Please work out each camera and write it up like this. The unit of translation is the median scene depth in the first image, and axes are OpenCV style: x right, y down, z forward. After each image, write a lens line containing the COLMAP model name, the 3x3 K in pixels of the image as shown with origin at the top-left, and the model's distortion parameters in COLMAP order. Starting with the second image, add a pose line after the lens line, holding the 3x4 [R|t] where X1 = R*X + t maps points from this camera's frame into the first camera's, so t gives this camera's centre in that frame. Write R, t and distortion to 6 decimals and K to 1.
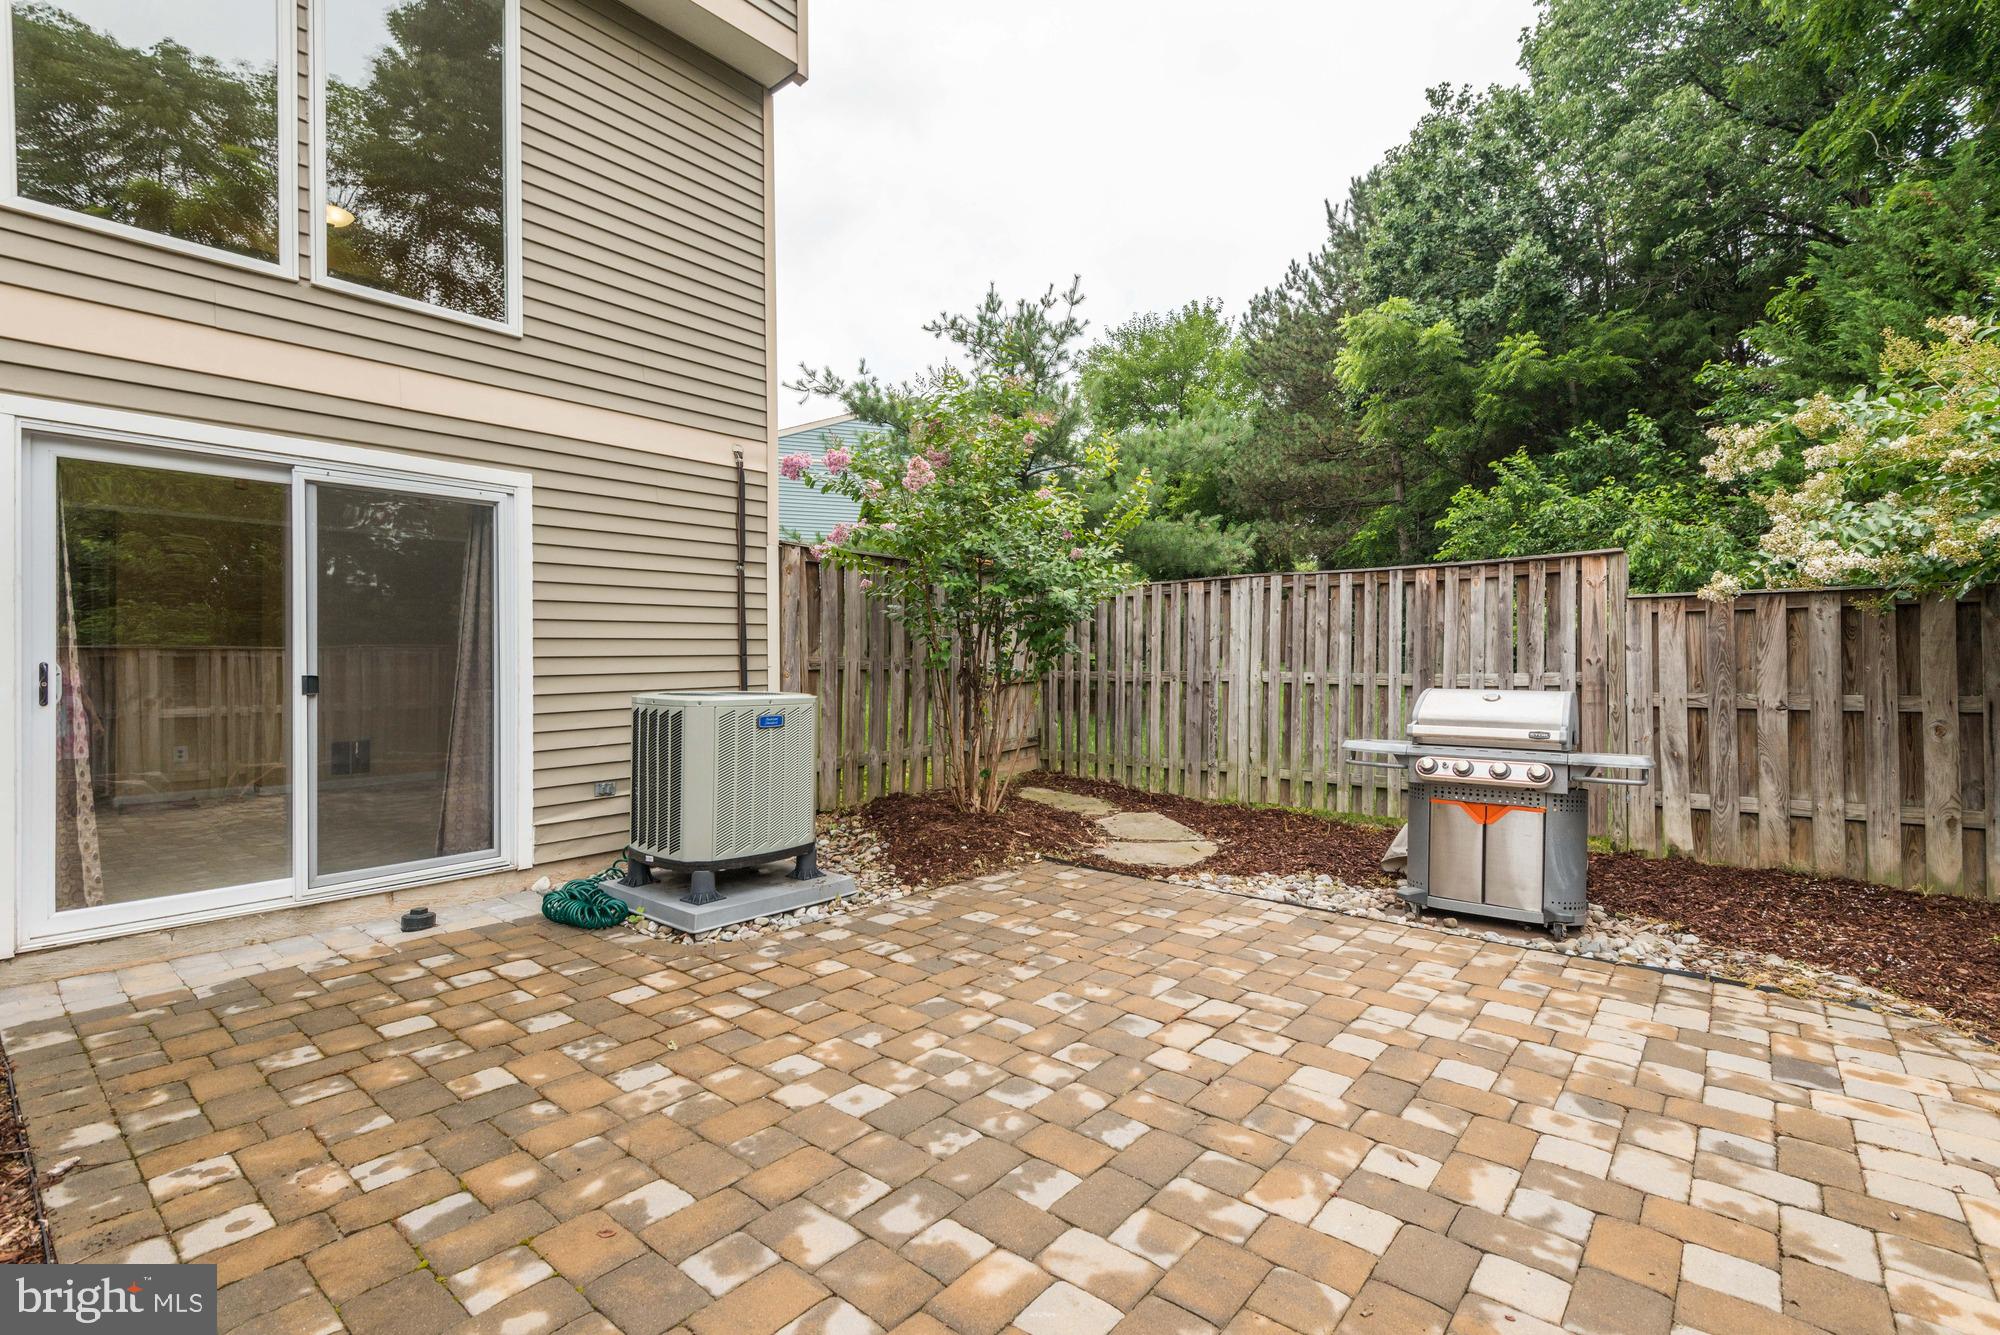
lens RADIAL K [[910.0, 0, 1016.5], [0, 910.0, 661.1], [0, 0, 1]] dist [0.032037, -0.022744]
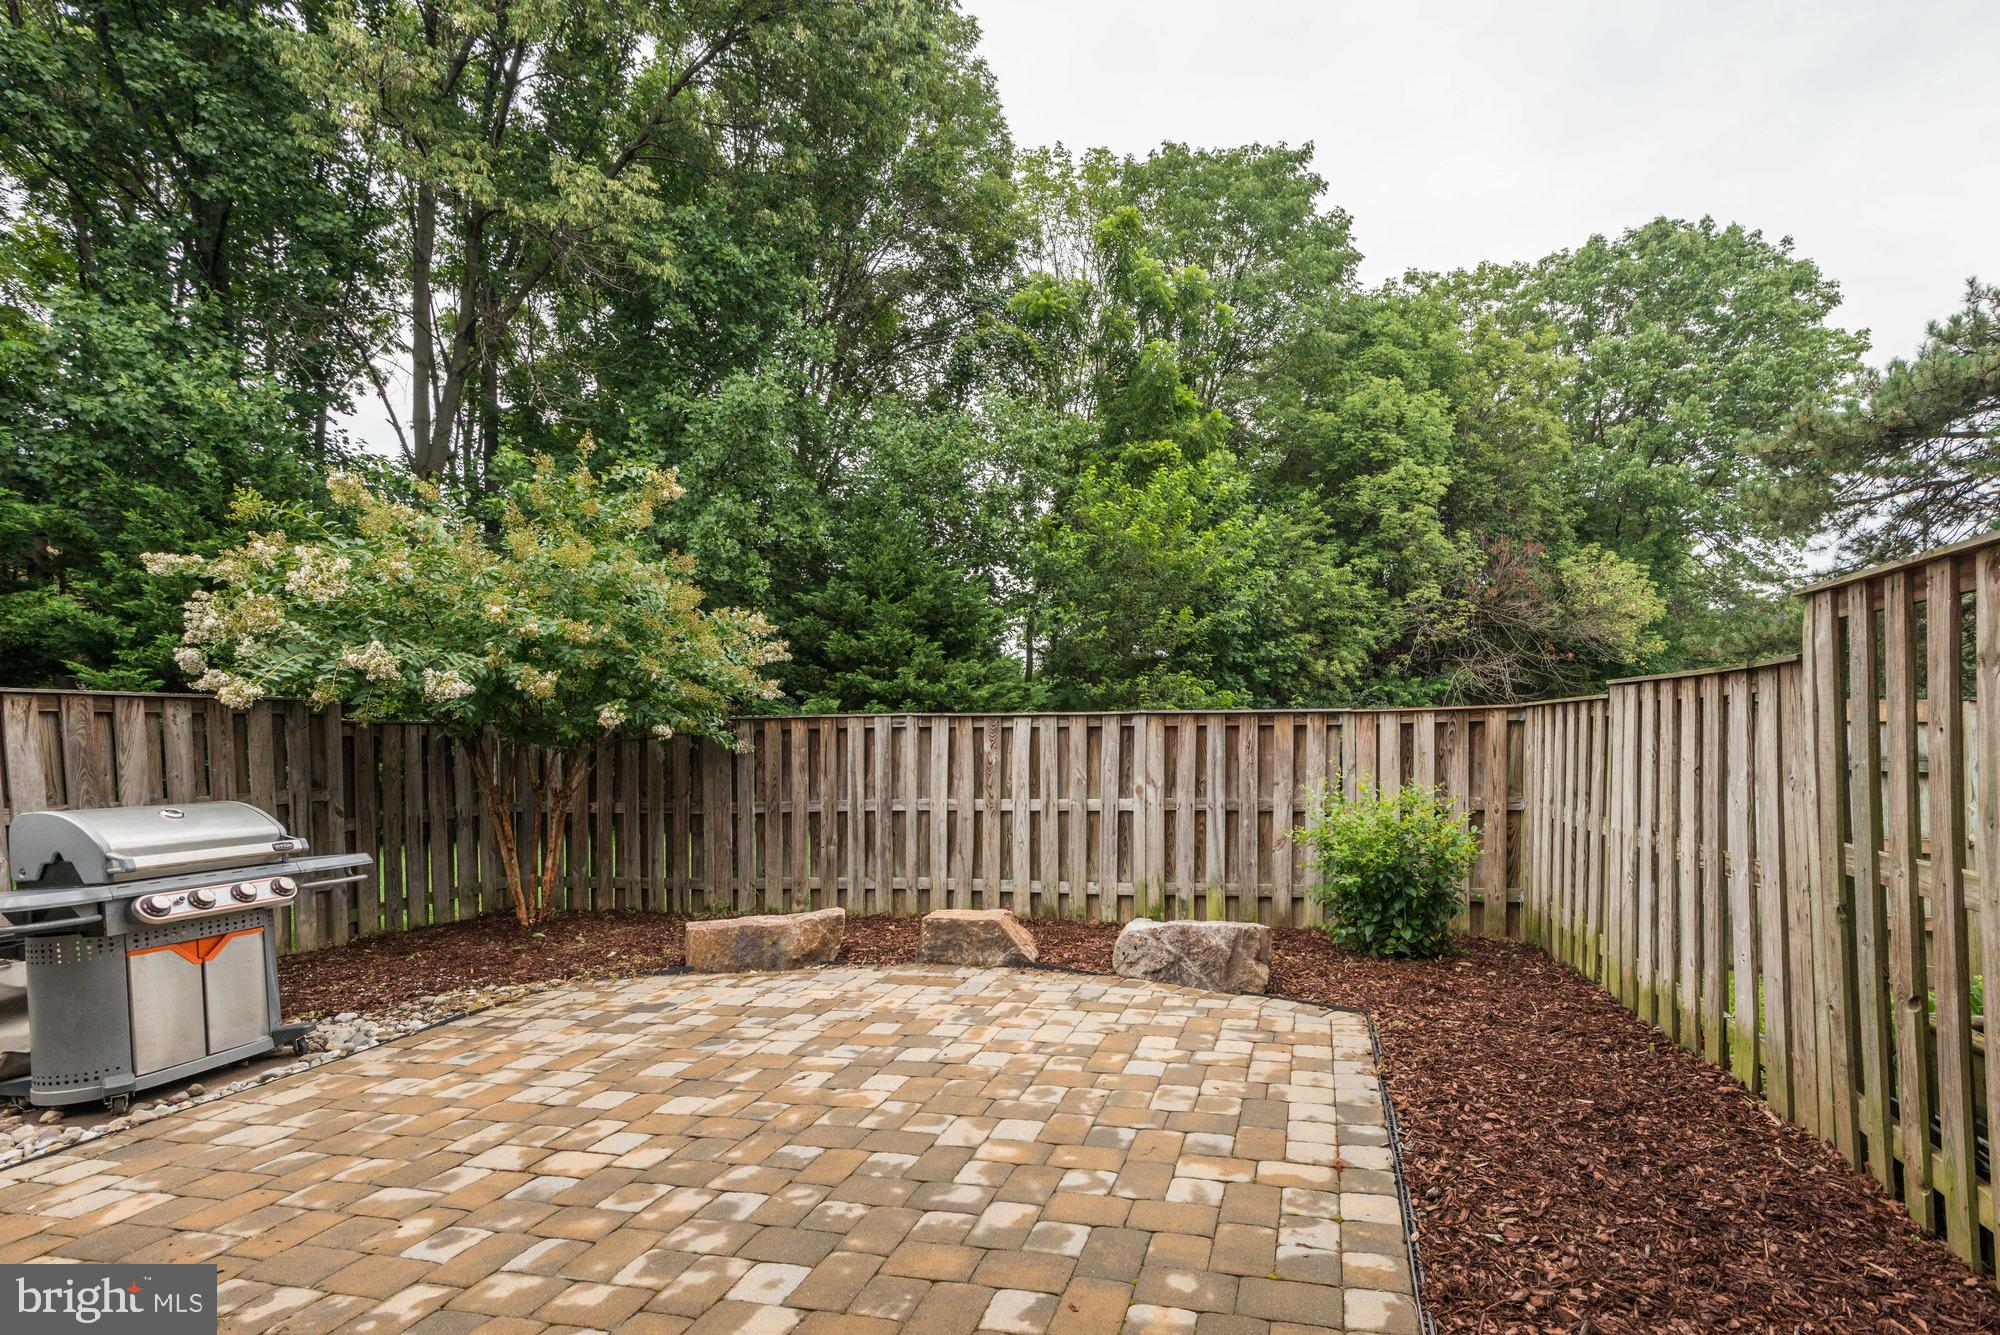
lens RADIAL K [[939.6, 0, 1093.1], [0, 939.6, 748.9], [0, 0, 1]] dist [0.011605, -0.000725]
pose [[-0.440459, -0.003735, 0.897765, -0.951899], [0.017082, 0.999775, 0.012541, -0.024395], [-0.897610, 0.020859, -0.440296, 0.960171]]
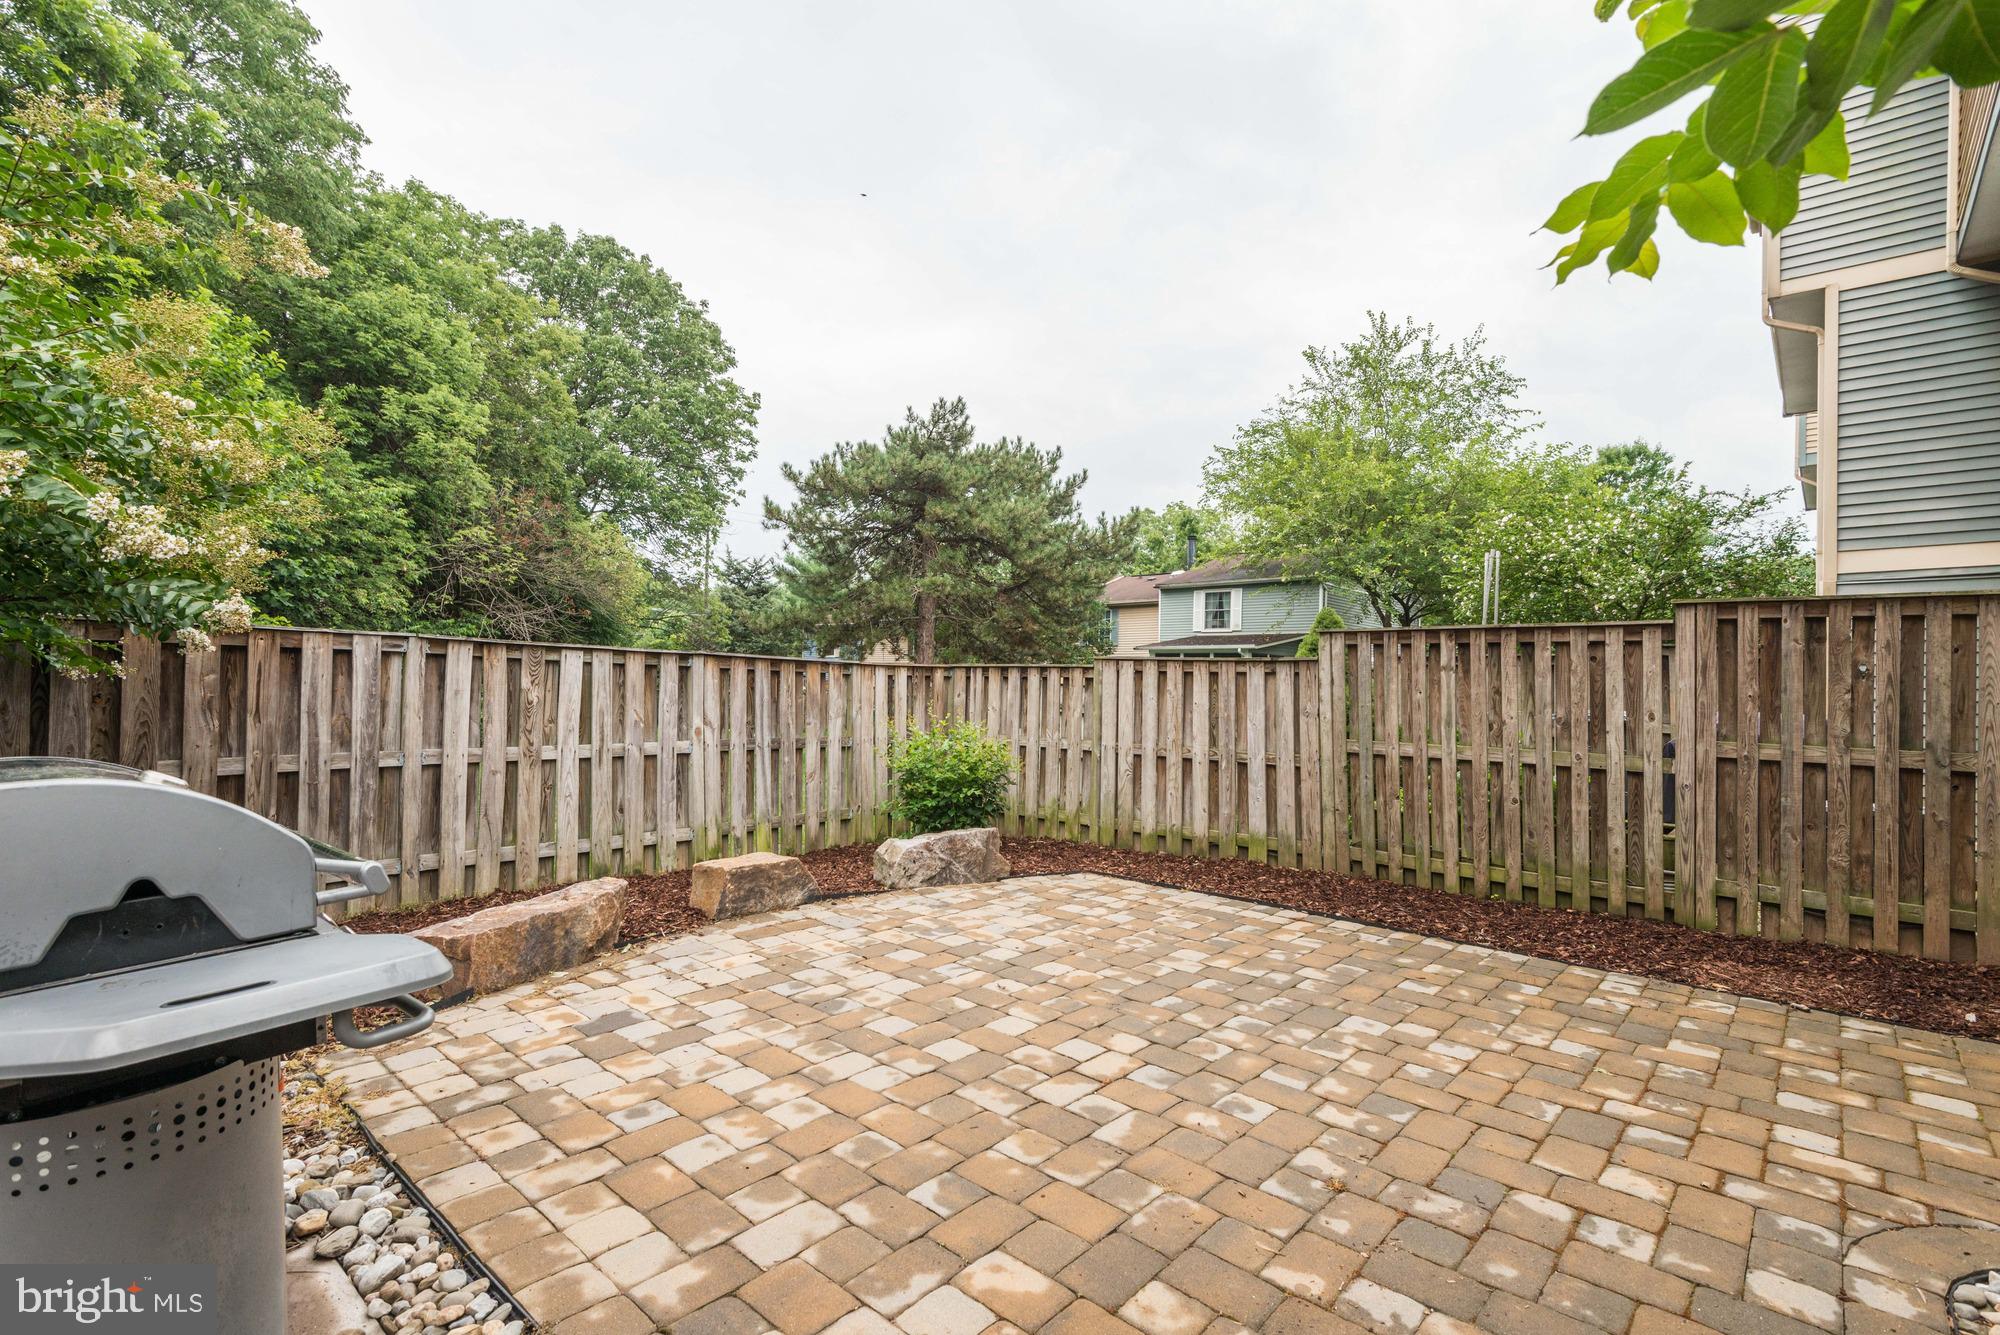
lens RADIAL K [[910.0, 0, 1016.5], [0, 910.0, 661.1], [0, 0, 1]] dist [0.032037, -0.022744]
pose [[-0.998782, -0.016155, 0.046623, 0.249872], [-0.017676, 0.999319, -0.032402, -0.003931], [-0.046068, -0.033187, -0.998387, 2.071992]]
